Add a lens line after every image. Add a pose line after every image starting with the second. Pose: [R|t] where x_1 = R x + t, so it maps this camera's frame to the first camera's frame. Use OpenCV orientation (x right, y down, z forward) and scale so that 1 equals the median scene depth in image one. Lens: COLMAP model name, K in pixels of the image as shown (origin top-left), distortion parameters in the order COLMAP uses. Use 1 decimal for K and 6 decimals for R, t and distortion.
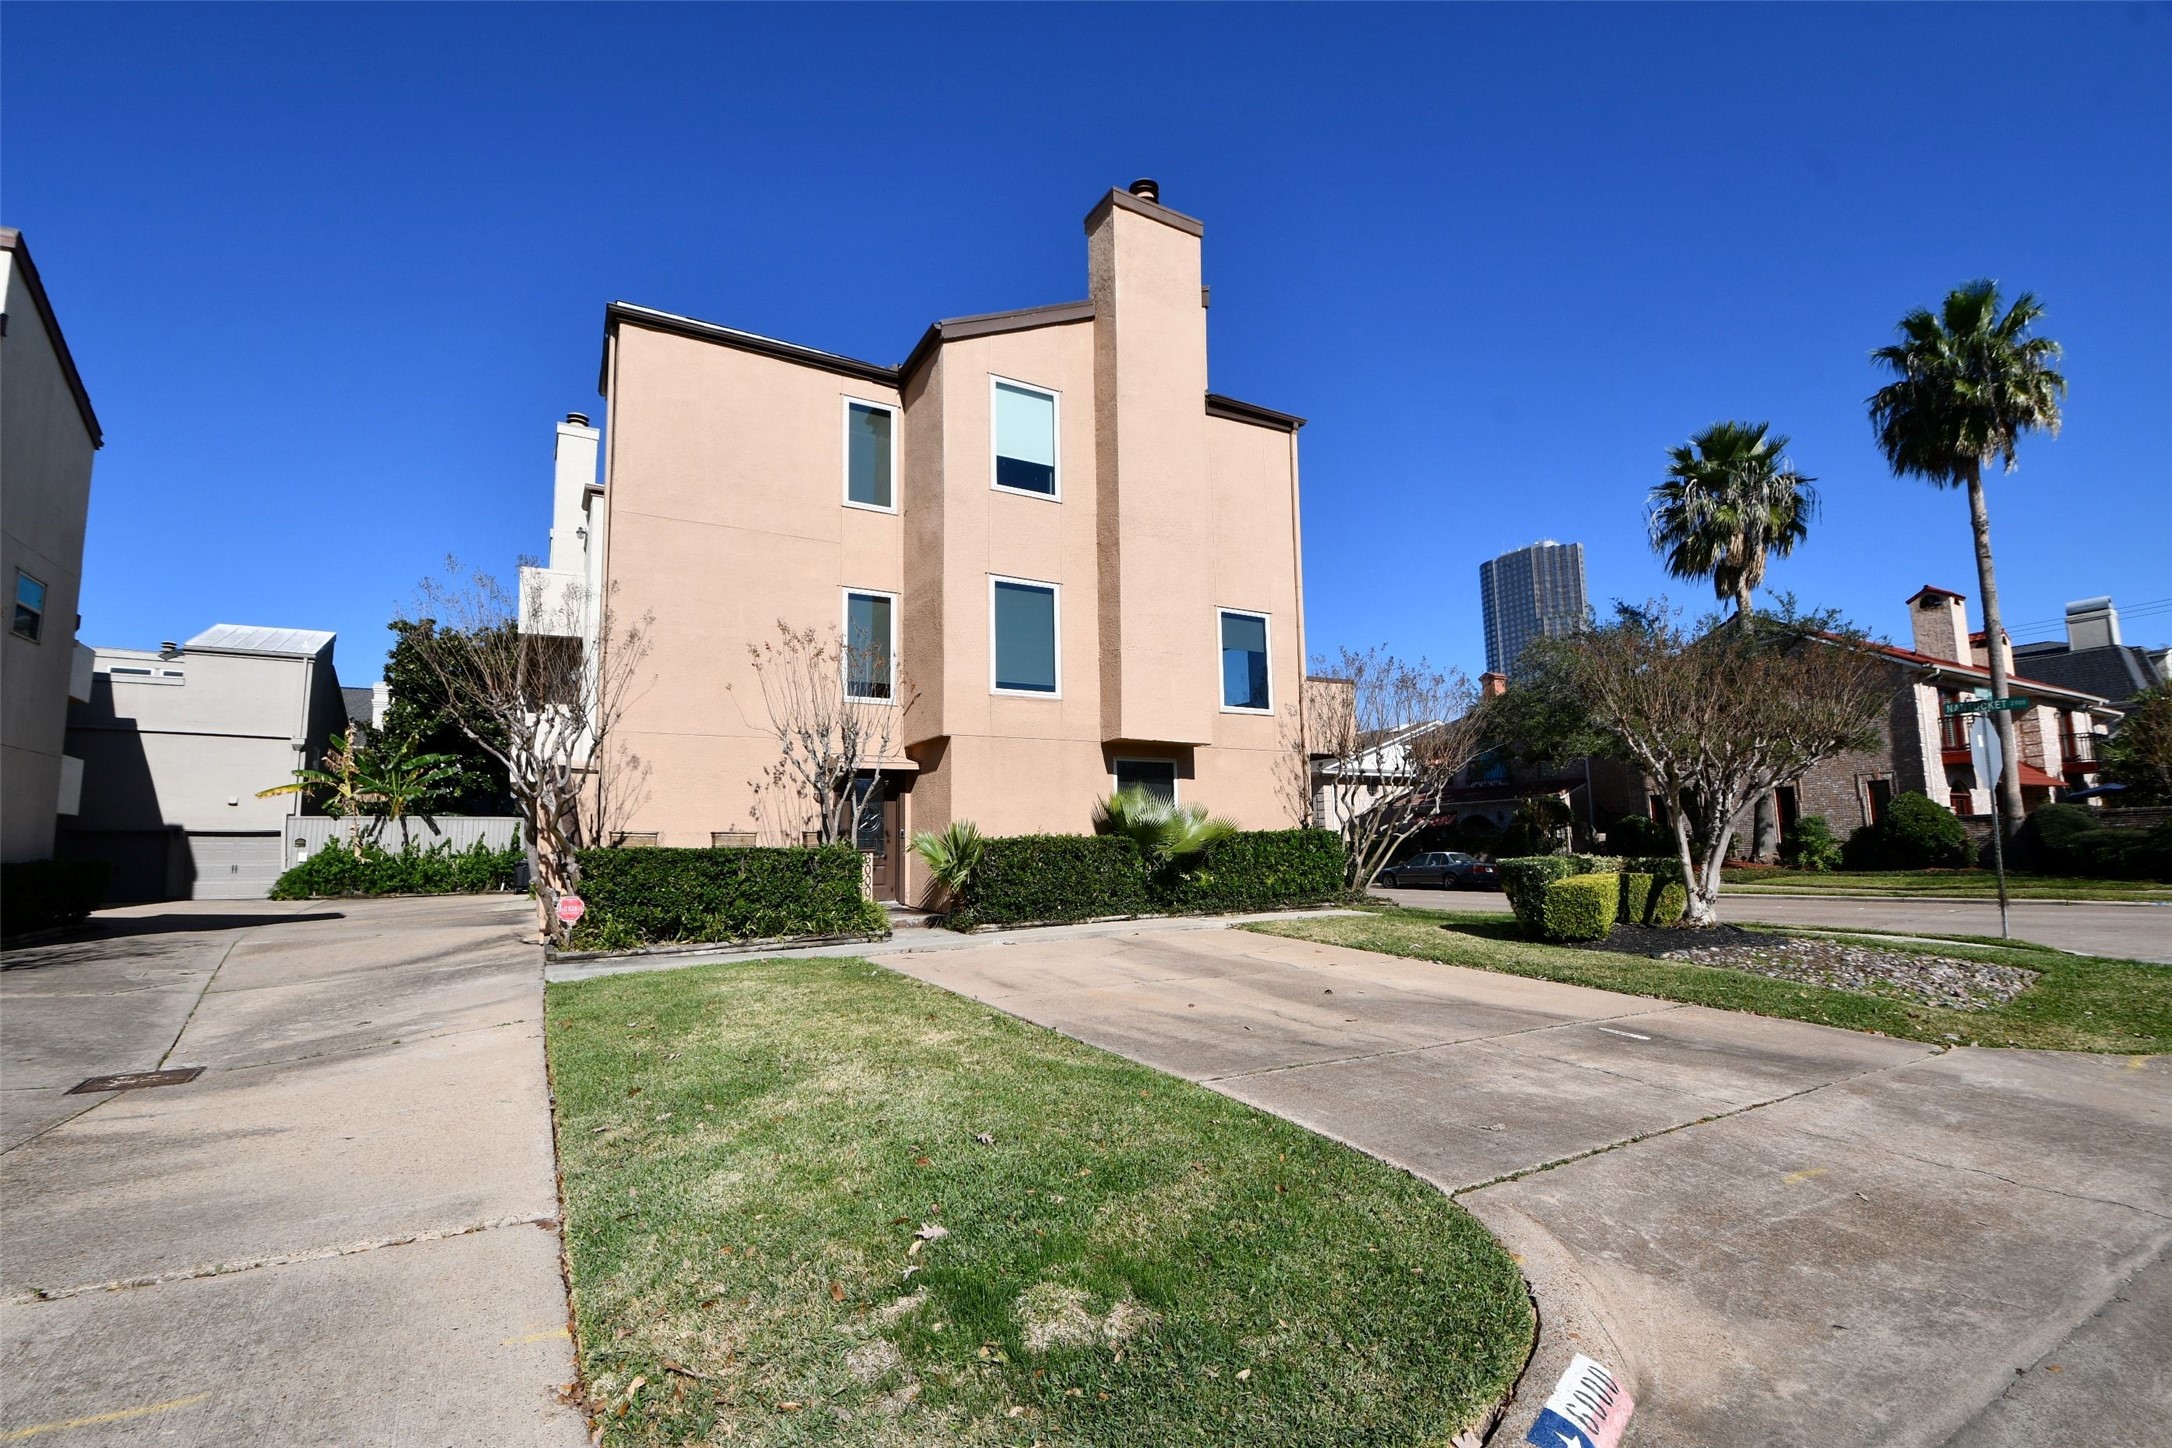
lens RADIAL K [[969.5, 0, 1090.4], [0, 969.5, 747.6], [0, 0, 1]] dist [0.046328, -0.043281]
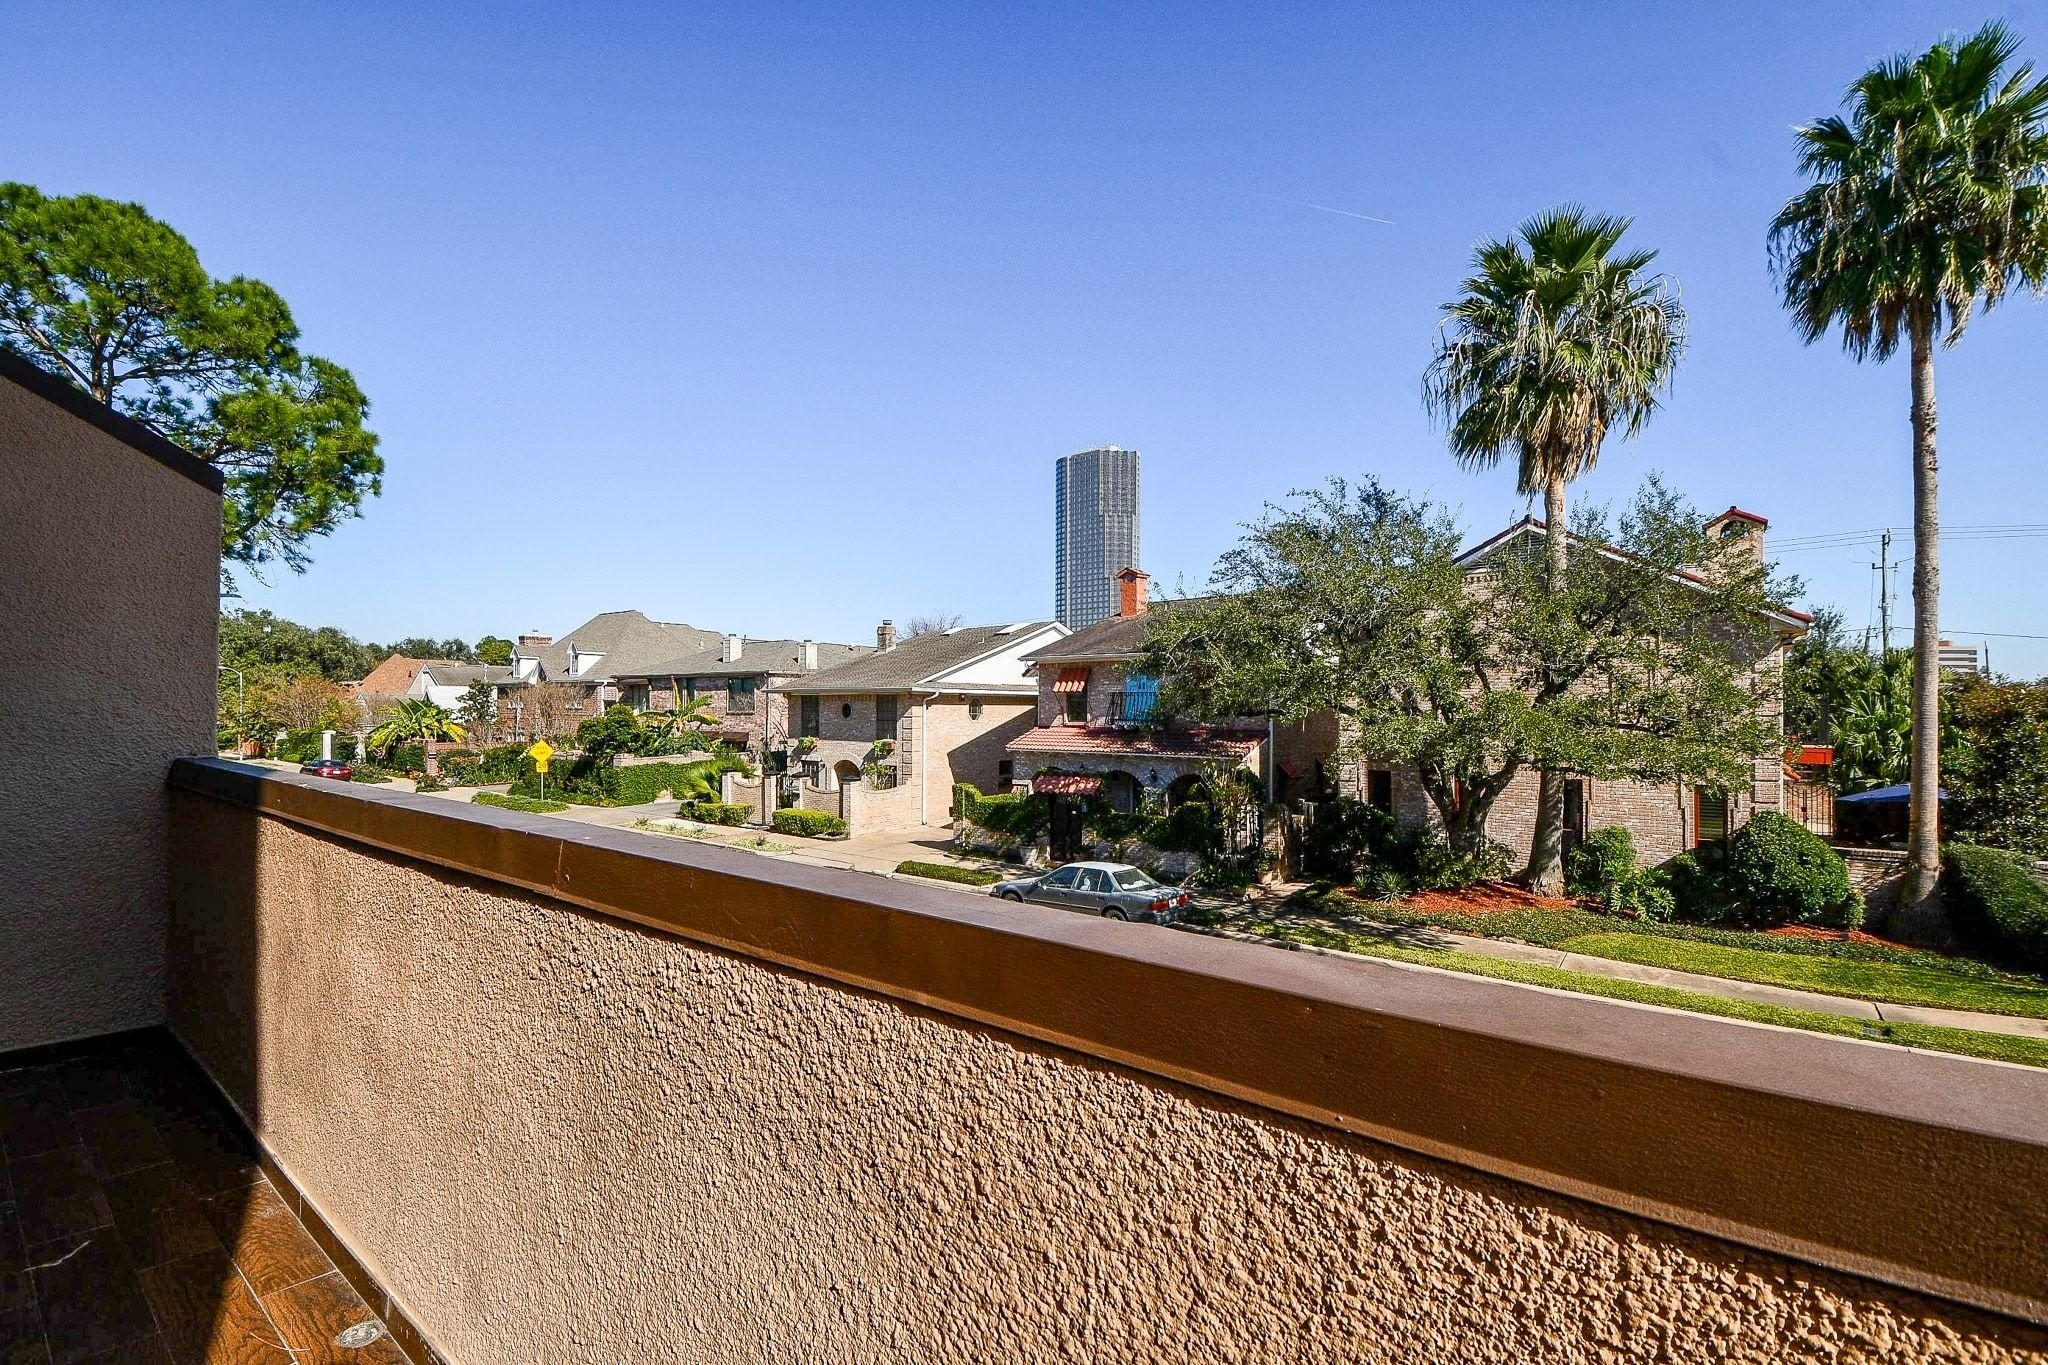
lens RADIAL K [[914.2, 0, 1028.2], [0, 914.2, 704.8], [0, 0, 1]] dist [0.046328, -0.043281]
pose [[0.932350, 0.033199, 0.360030, 0.117334], [-0.069778, 0.993577, 0.089081, -0.042855], [-0.354761, -0.108176, 0.928678, 0.529814]]
